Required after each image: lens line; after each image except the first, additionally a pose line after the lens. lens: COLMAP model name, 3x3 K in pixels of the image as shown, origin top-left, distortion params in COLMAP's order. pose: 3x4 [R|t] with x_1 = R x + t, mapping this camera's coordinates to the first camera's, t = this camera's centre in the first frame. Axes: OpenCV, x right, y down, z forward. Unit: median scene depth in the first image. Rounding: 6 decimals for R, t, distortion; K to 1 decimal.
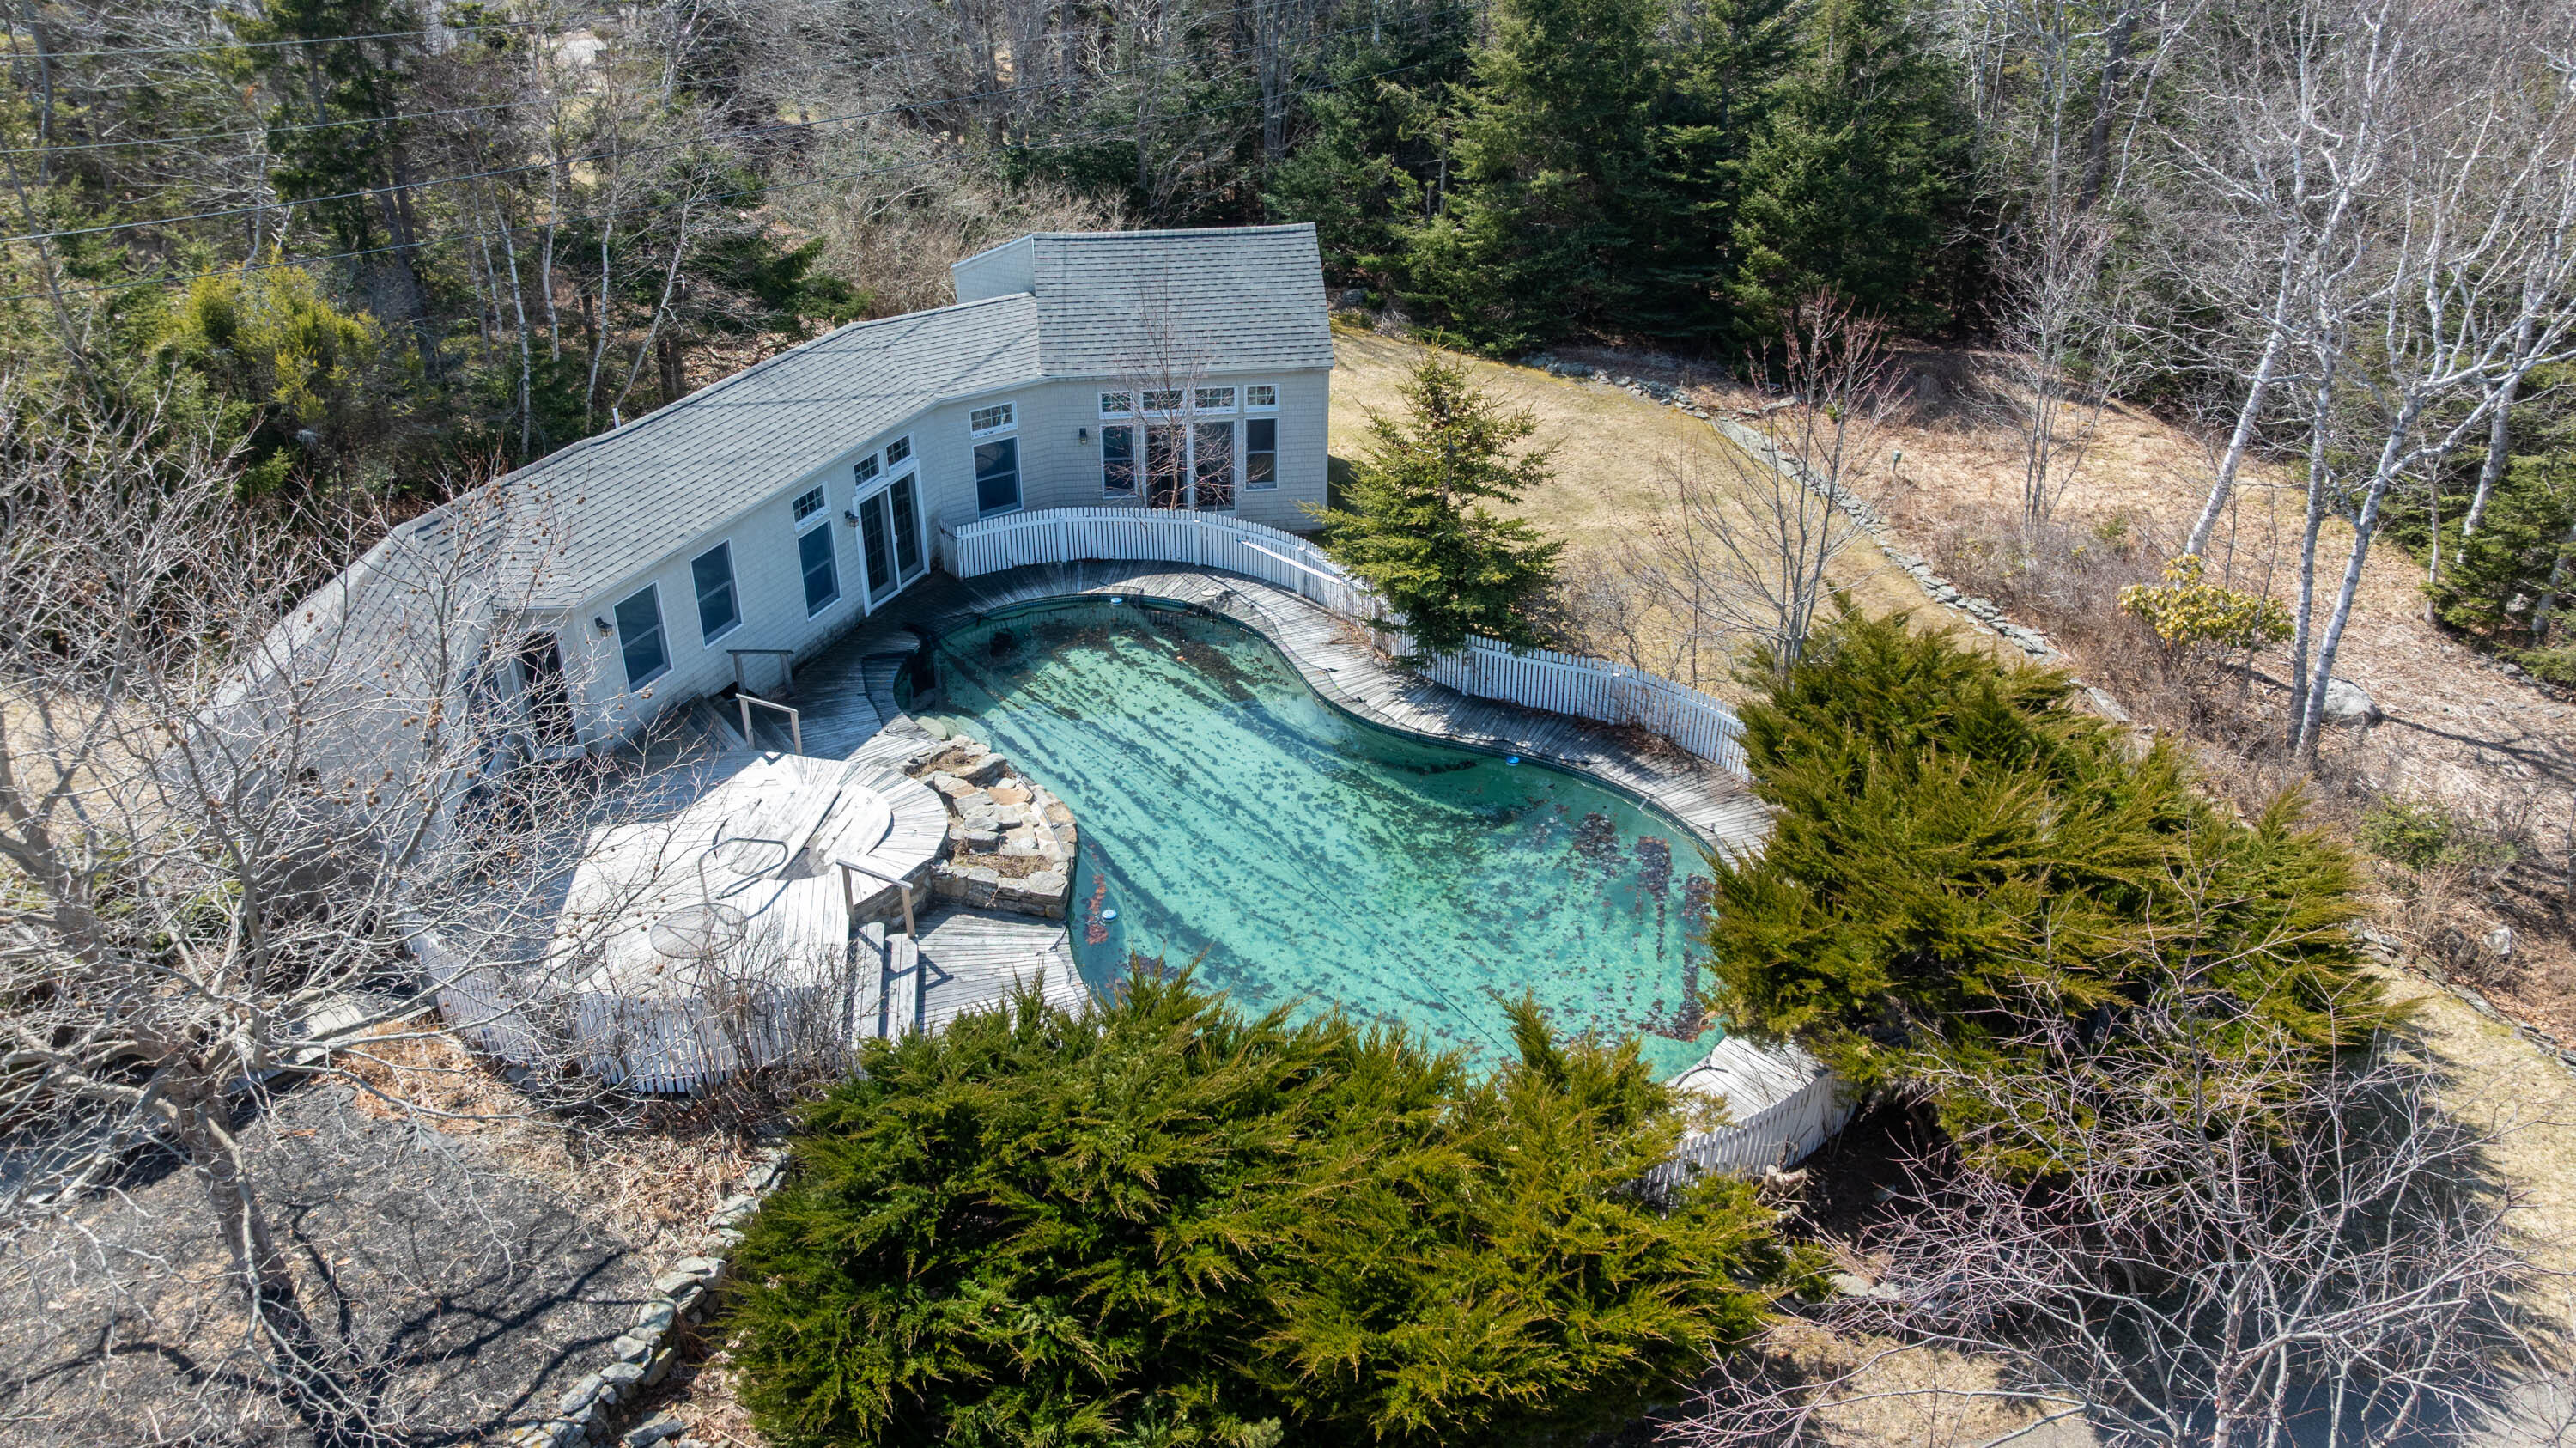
lens RADIAL K [[1819.4, 0, 1265.3], [0, 1819.4, 714.0], [0, 0, 1]] dist [-0.033248, 0.028299]
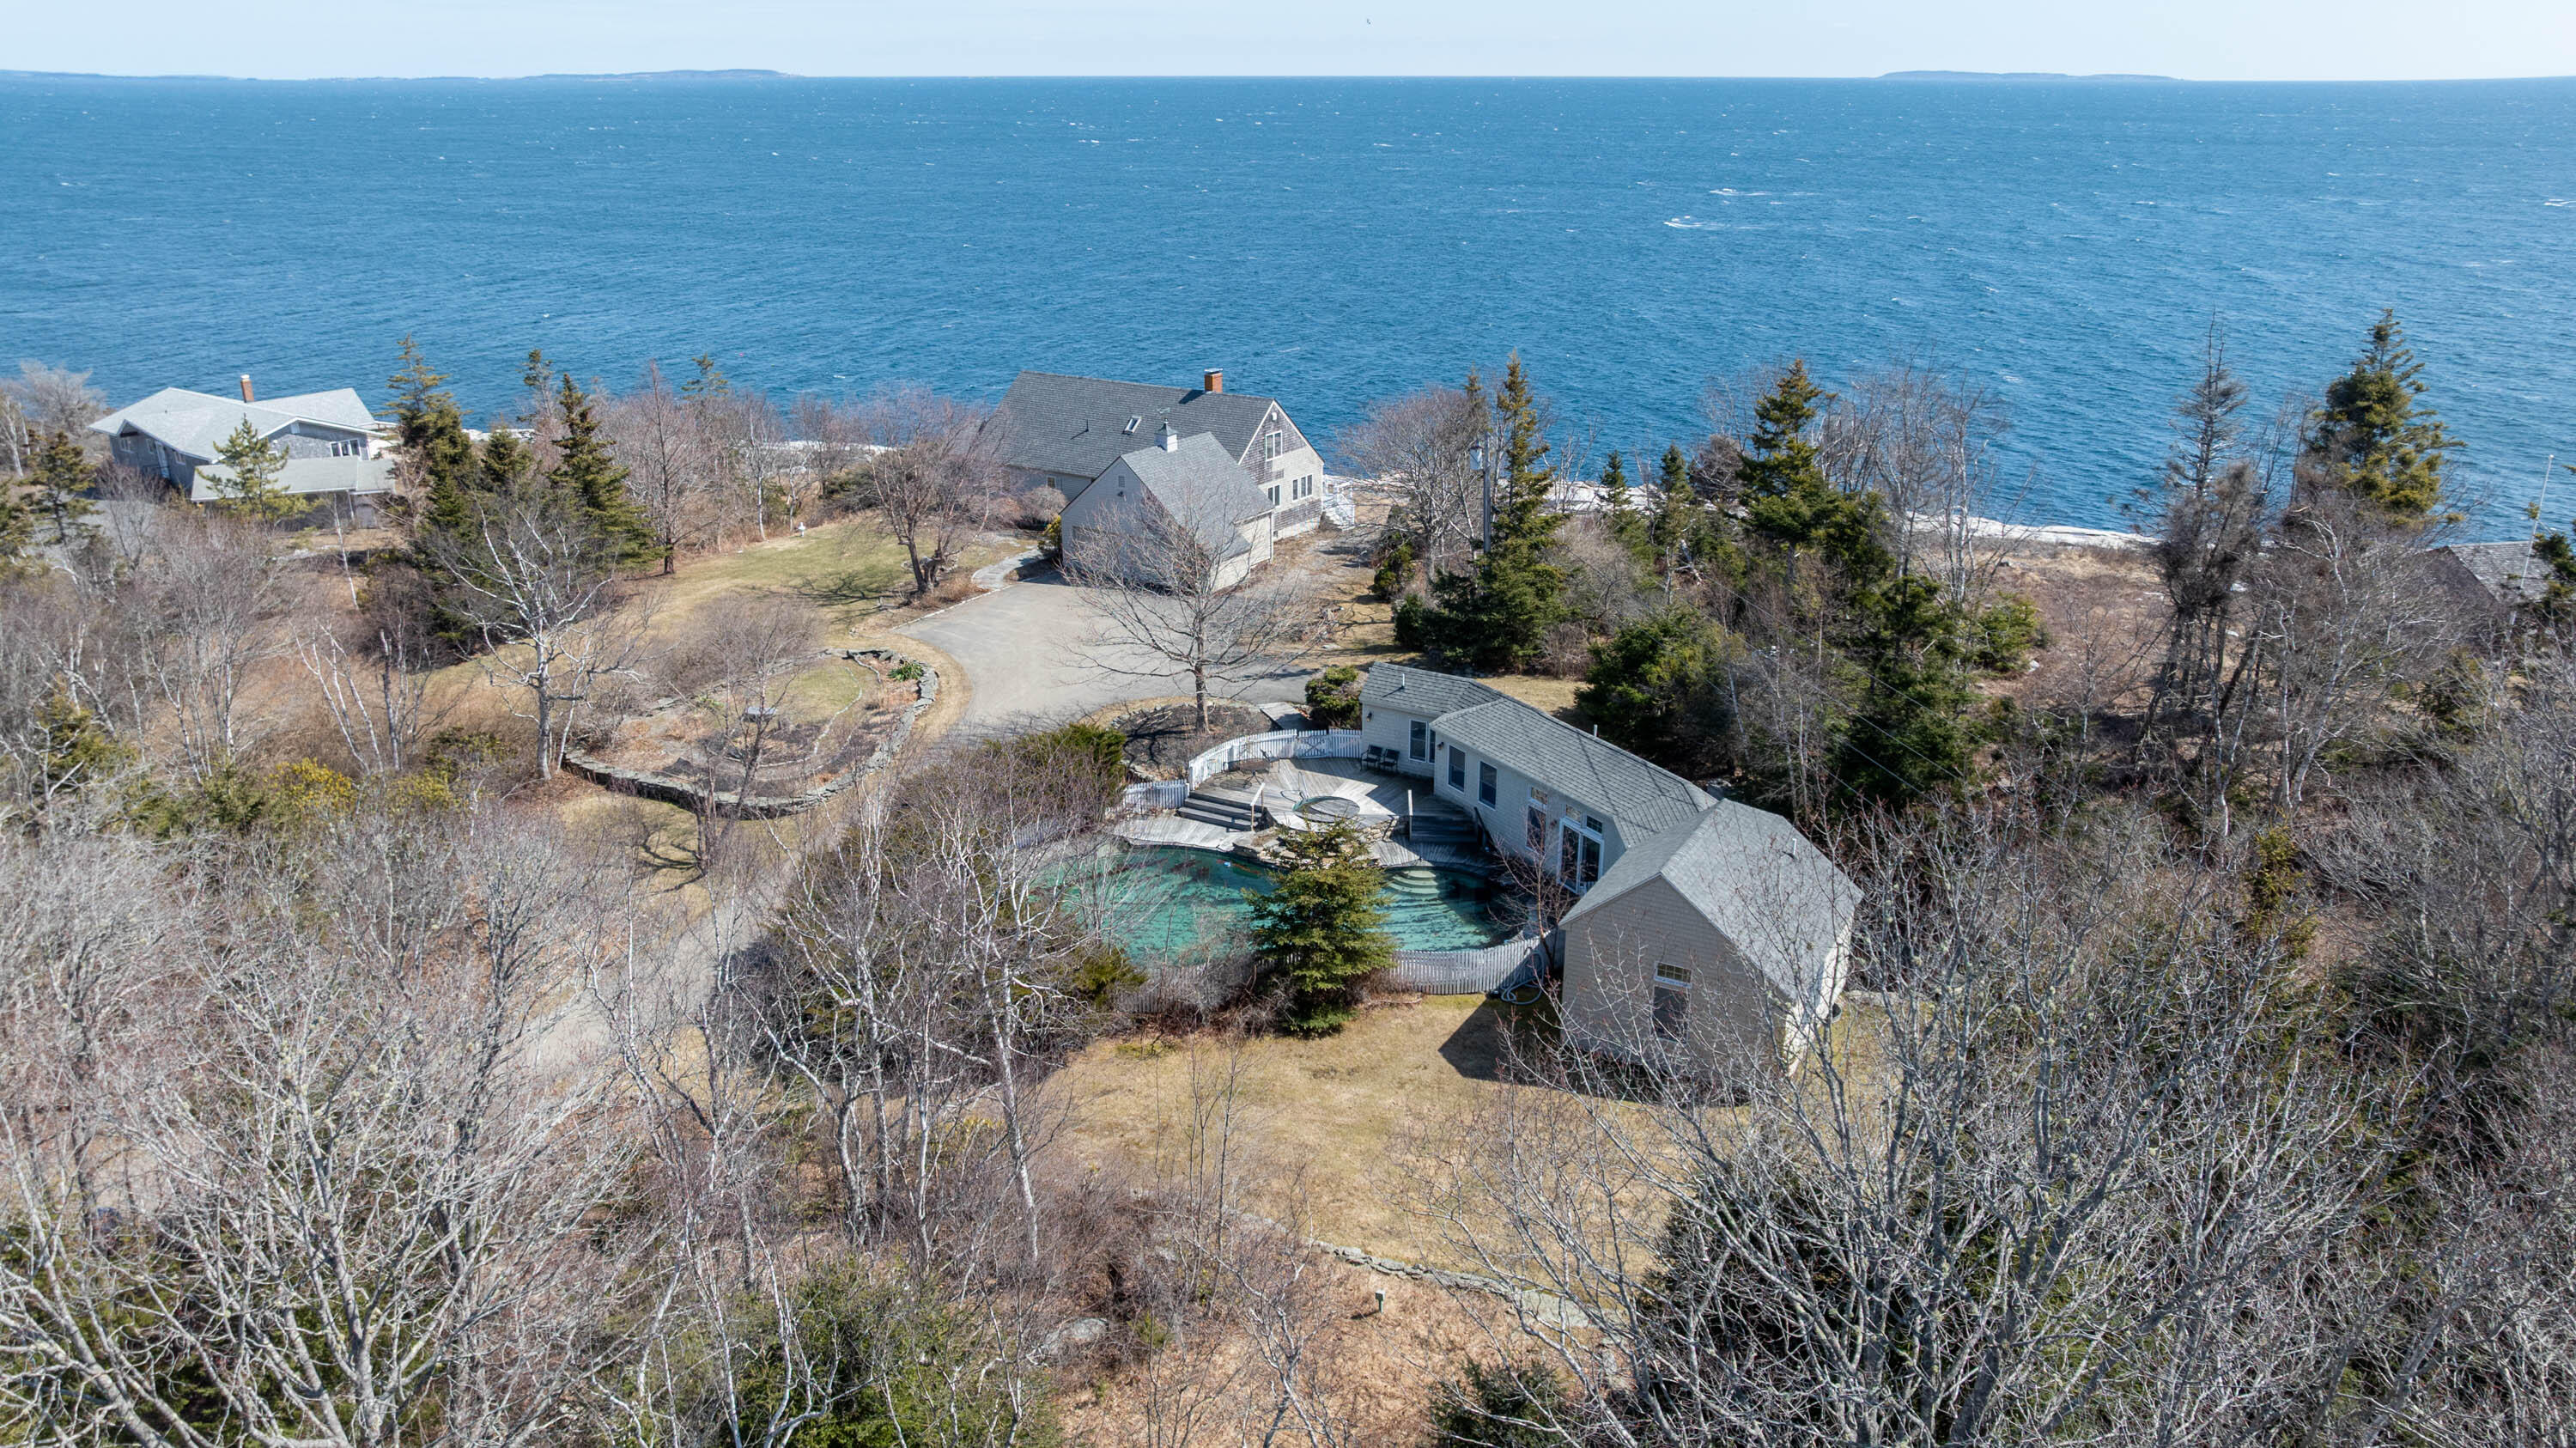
lens RADIAL K [[1819.4, 0, 1279.9], [0, 1819.4, 722.5], [0, 0, 1]] dist [-0.033248, 0.028299]
pose [[-0.604656, 0.272117, -0.748561, 1.215398], [-0.375350, 0.731574, 0.569133, -1.065947], [0.702498, 0.625102, -0.340212, 1.304700]]
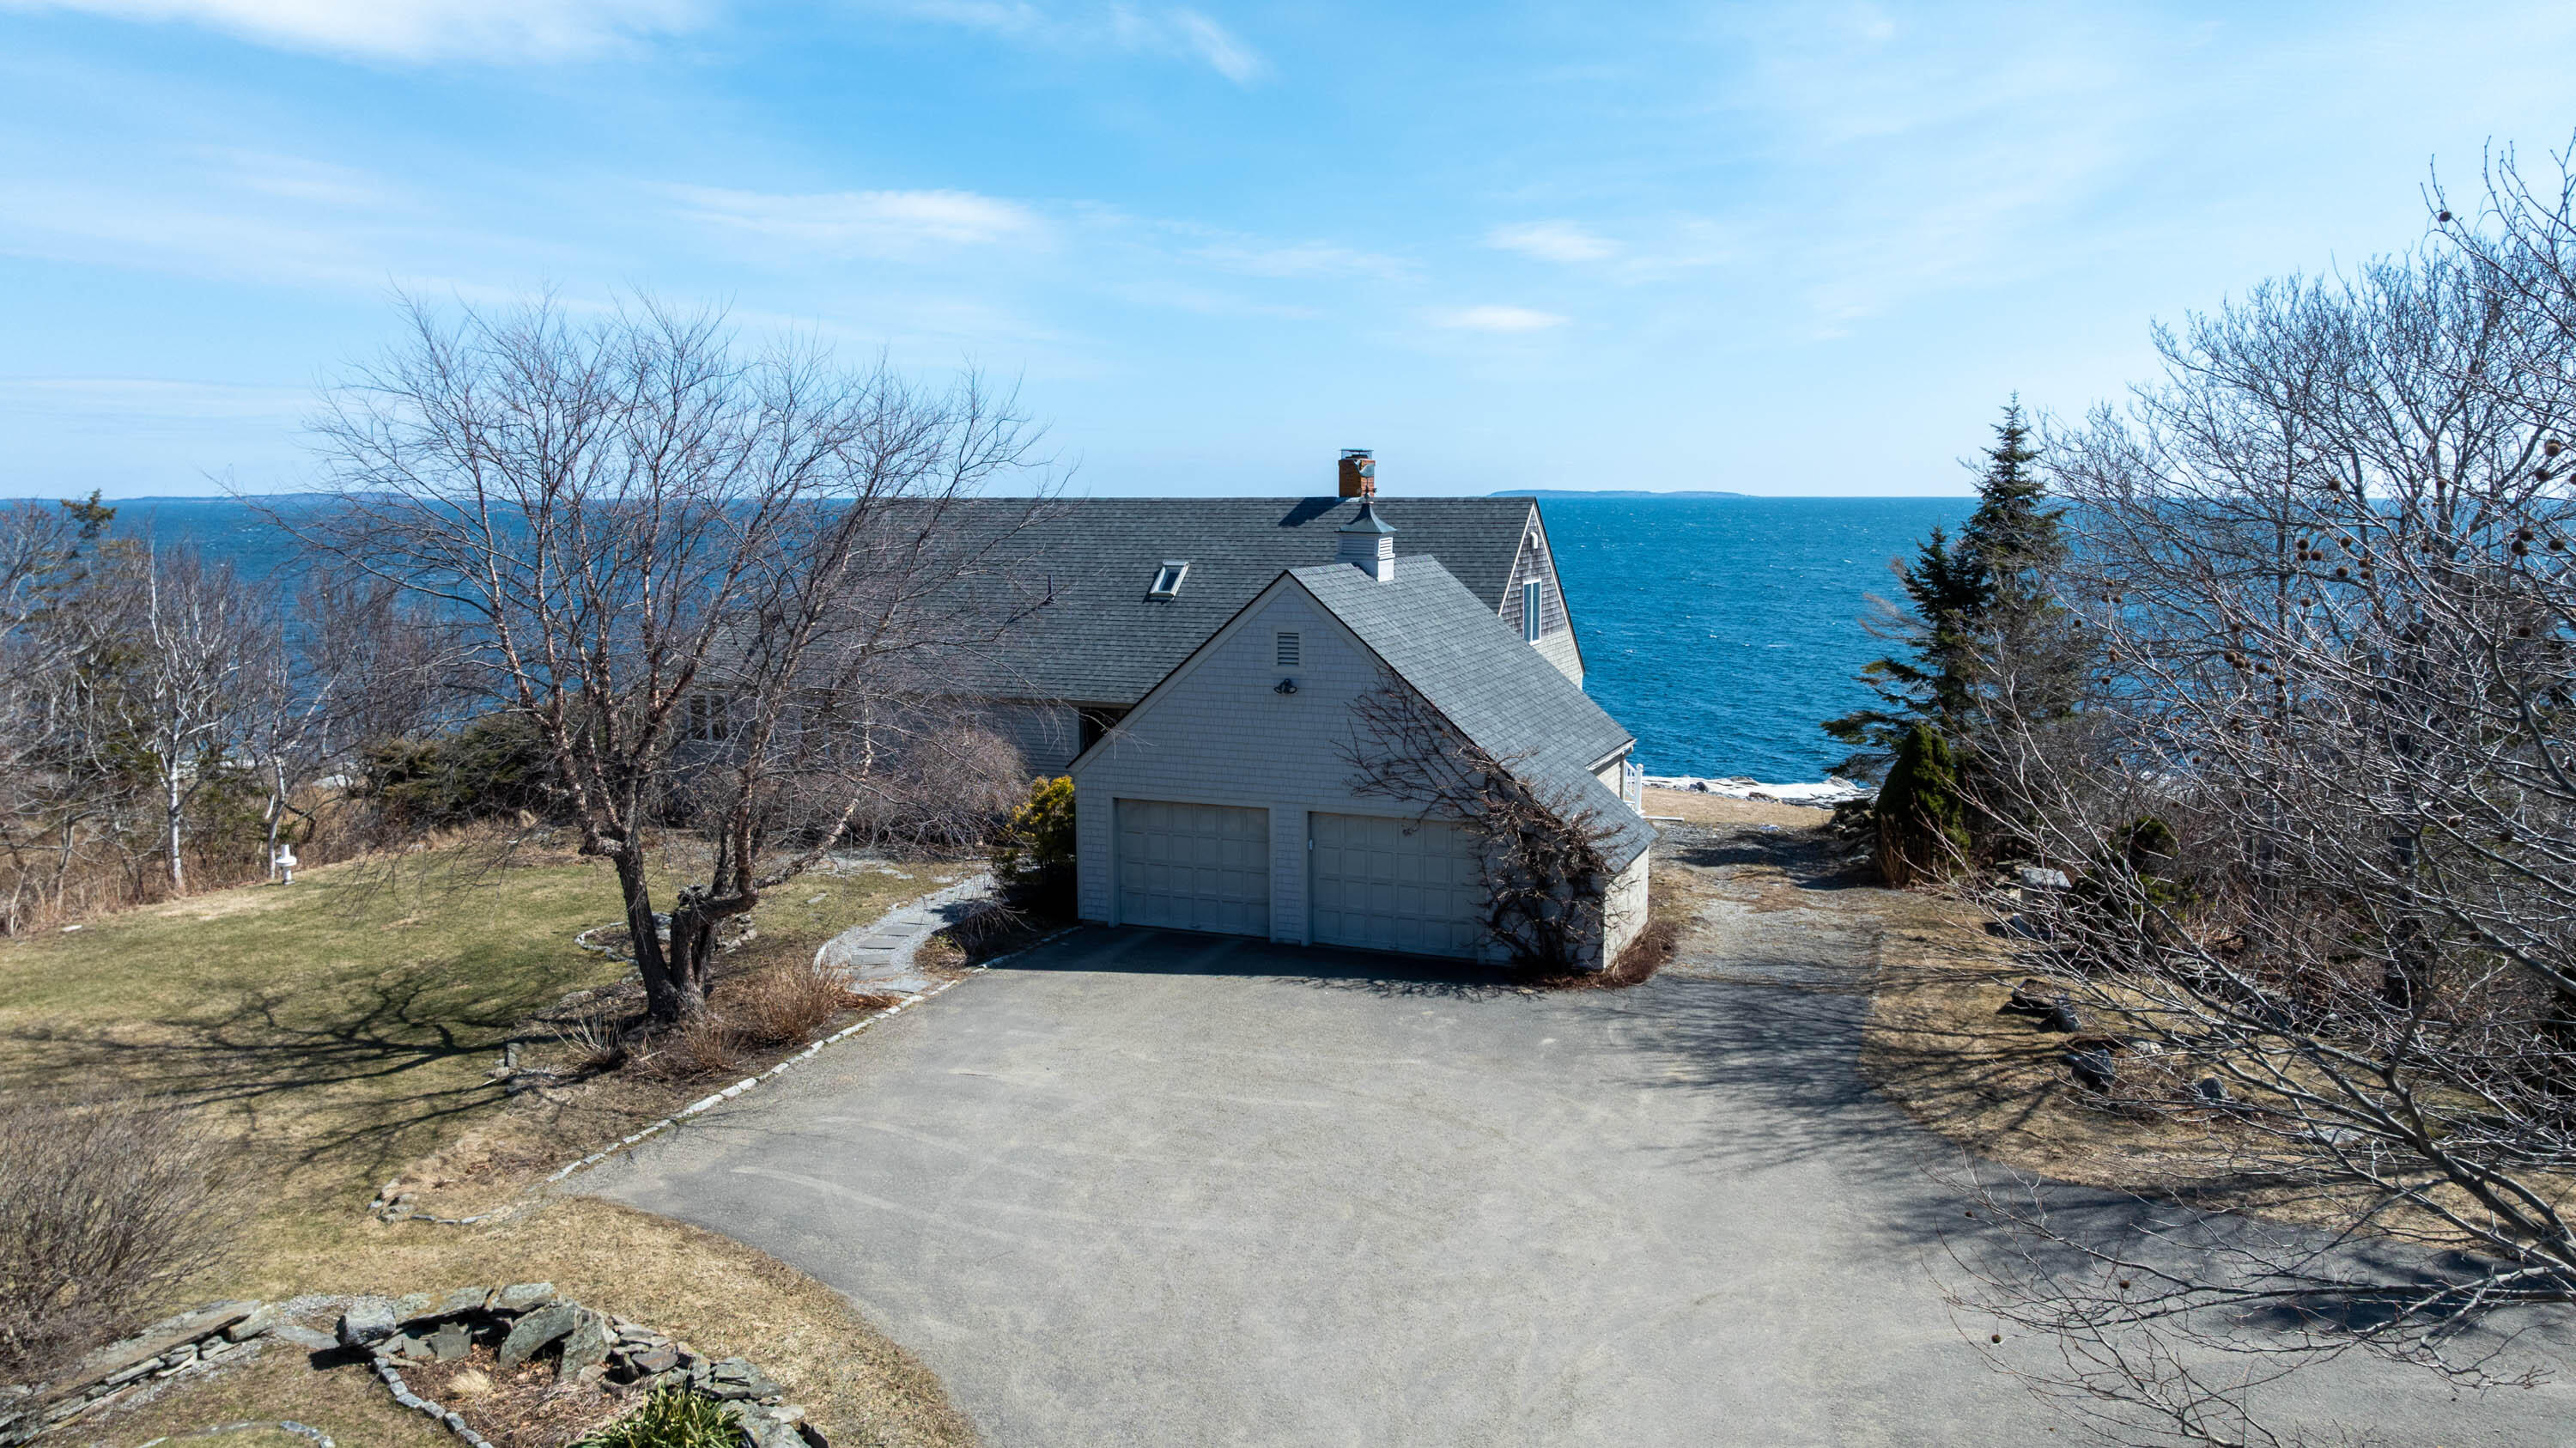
lens RADIAL K [[1819.4, 0, 1282.1], [0, 1819.4, 739.5], [0, 0, 1]] dist [-0.033248, 0.028299]
pose [[-0.441540, 0.123658, -0.888680, 0.045216], [-0.421964, 0.845472, 0.327298, 0.038780], [0.791826, 0.519506, -0.321130, 0.308889]]
